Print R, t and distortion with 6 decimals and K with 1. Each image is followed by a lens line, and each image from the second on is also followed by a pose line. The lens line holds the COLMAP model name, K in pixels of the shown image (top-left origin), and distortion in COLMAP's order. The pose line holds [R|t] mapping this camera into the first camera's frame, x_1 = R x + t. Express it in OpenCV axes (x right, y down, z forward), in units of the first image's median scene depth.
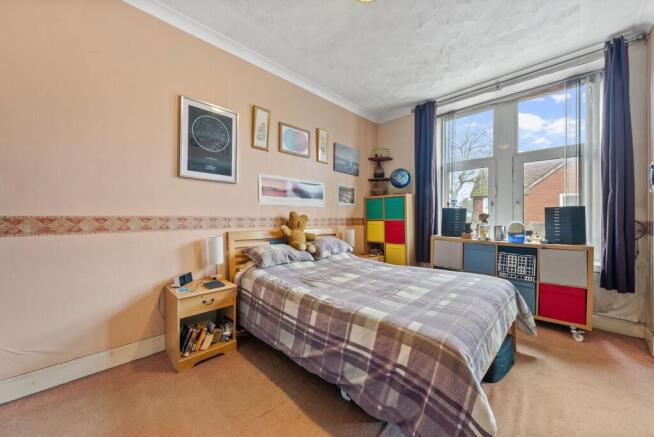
lens RADIAL K [[247.2, 0, 327.0], [0, 247.2, 218.5], [0, 0, 1]] dist [-0.000317, -0.000009]
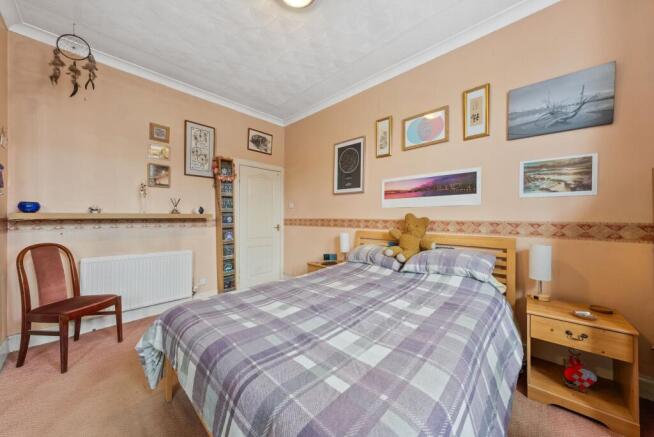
lens RADIAL K [[225.3, 0, 325.7], [0, 225.3, 220.7], [0, 0, 1]] dist [-0.000298, -0.000062]
pose [[0.023332, 0.002443, -0.999725, 0.695486], [-0.018666, 0.999824, 0.002008, 0.001940], [0.999553, 0.018614, 0.023373, 0.714570]]
